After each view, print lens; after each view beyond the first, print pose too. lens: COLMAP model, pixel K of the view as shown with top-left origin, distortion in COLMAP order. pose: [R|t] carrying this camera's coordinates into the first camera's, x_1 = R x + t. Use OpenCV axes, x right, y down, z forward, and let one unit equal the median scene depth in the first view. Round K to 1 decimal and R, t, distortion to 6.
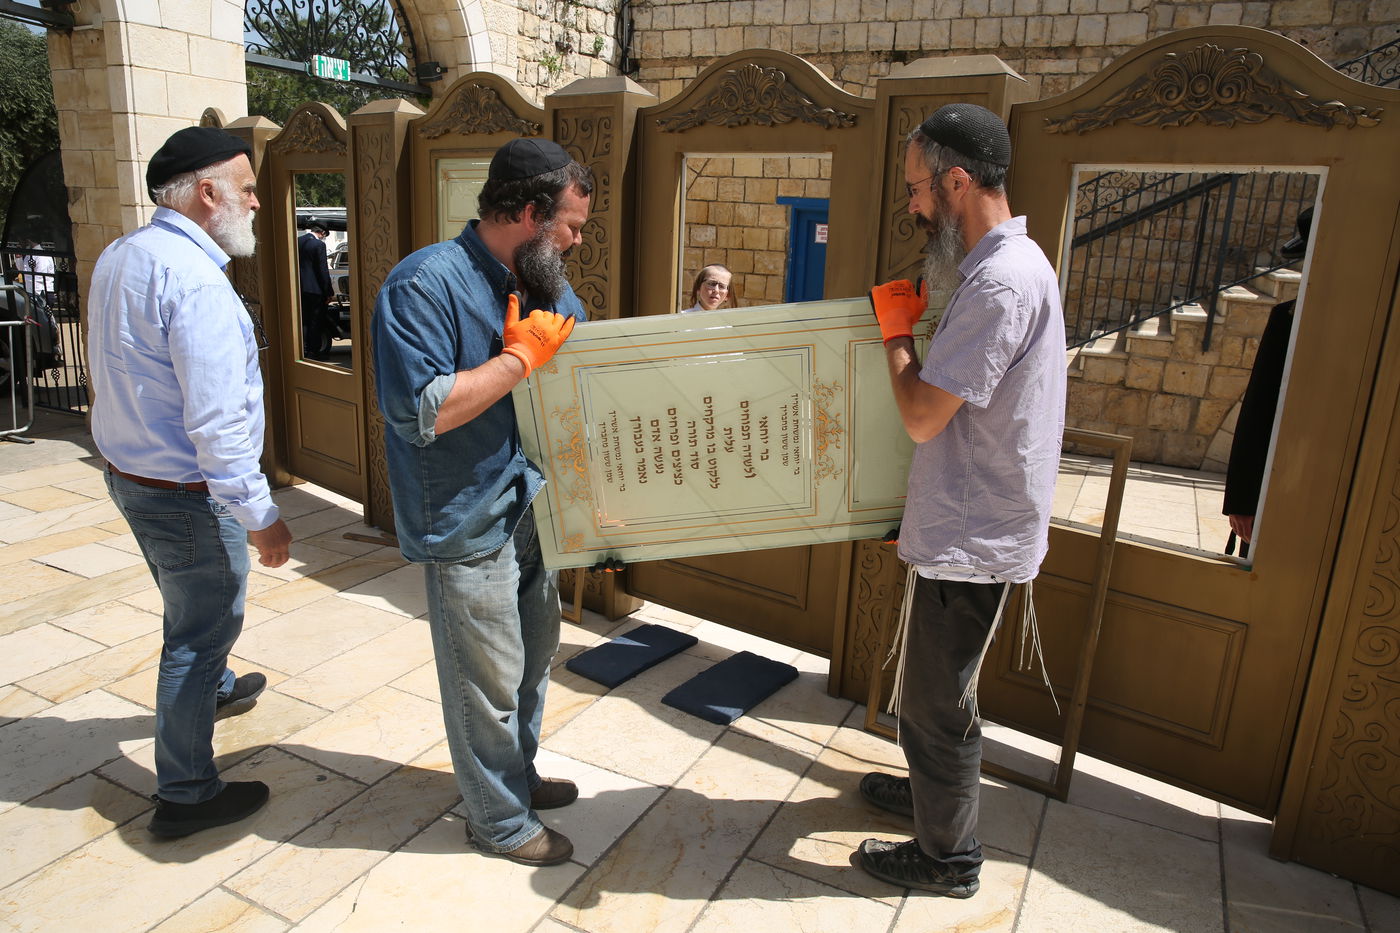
lens RADIAL K [[954.6, 0, 700.0], [0, 954.6, 466.5], [0, 0, 1]] dist [-0.110317, 0.087027]
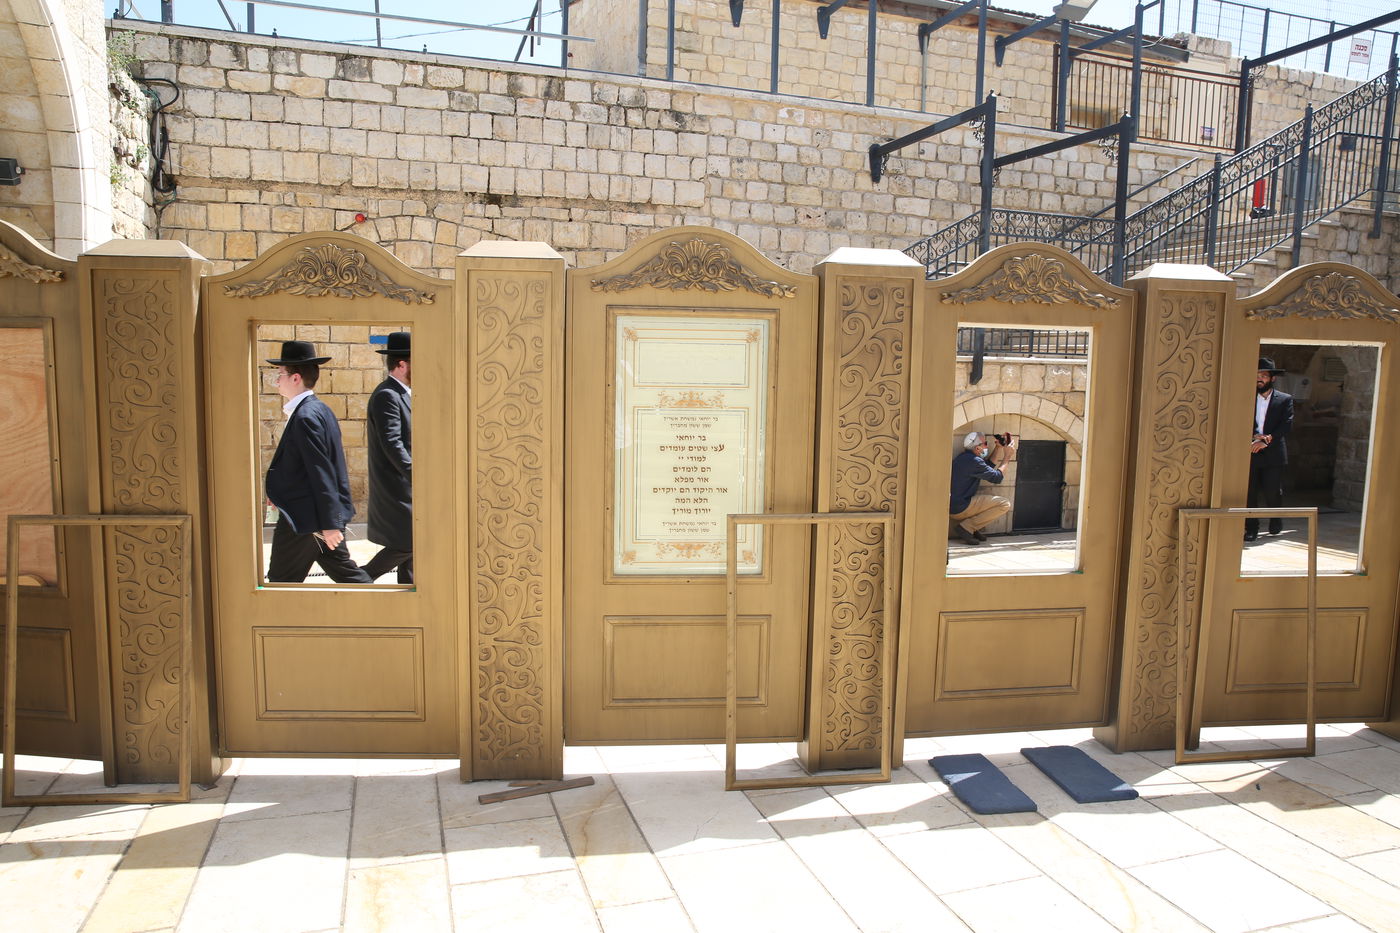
lens RADIAL K [[954.6, 0, 700.0], [0, 954.6, 466.5], [0, 0, 1]] dist [-0.110317, 0.087027]
pose [[0.717112, -0.102843, 0.689328, -0.419082], [0.187118, 0.981150, -0.048279, -0.067550], [-0.671369, 0.163607, 0.722839, 0.169786]]
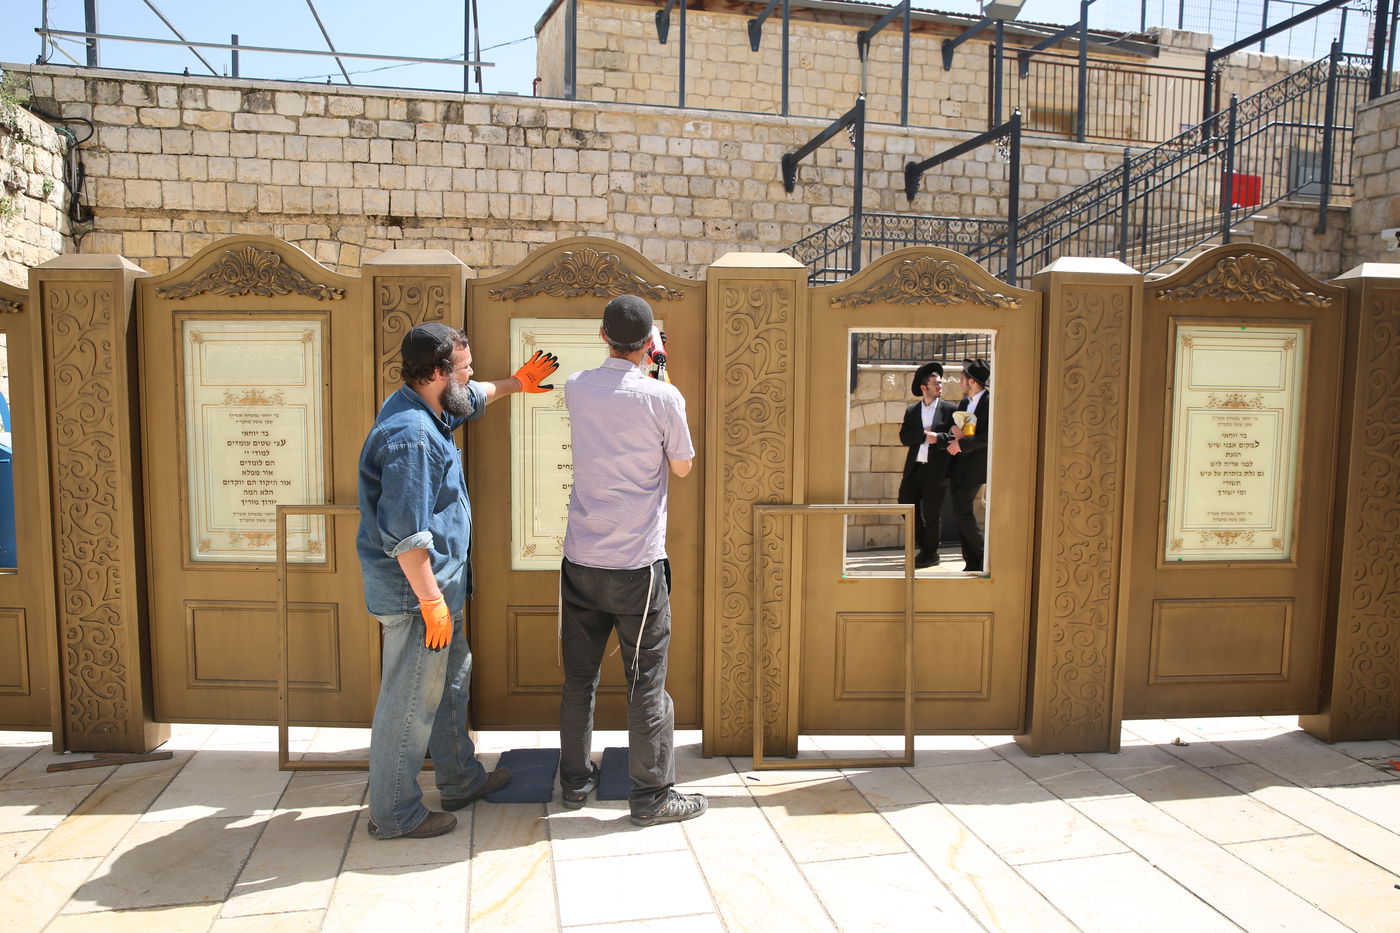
lens RADIAL K [[964.3, 0, 700.0], [0, 964.3, 466.5], [0, 0, 1]] dist [-0.107235, 0.086245]
pose [[0.785421, -0.087232, 0.612784, -0.229805], [0.180236, 0.979349, -0.091600, -0.003921], [-0.592139, 0.182390, 0.784924, -0.004790]]
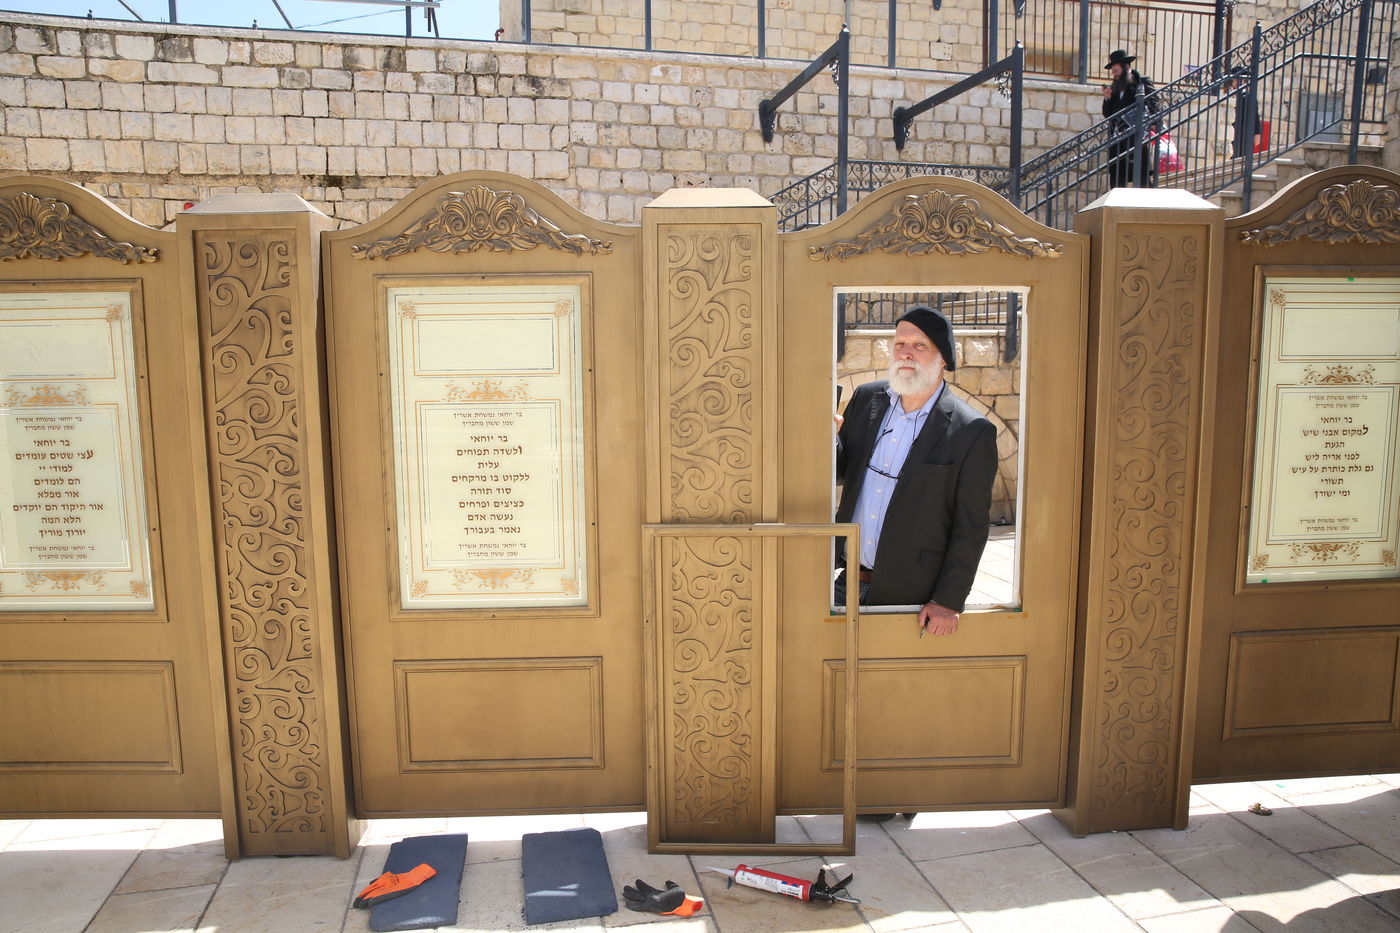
lens RADIAL K [[948.4, 0, 700.0], [0, 948.4, 466.5], [0, 0, 1]] dist [-0.107661, 0.081195]
pose [[0.777693, -0.125751, 0.615939, -0.138050], [0.199698, 0.978457, -0.052378, -0.027476], [-0.596083, 0.163736, 0.786051, 0.076855]]
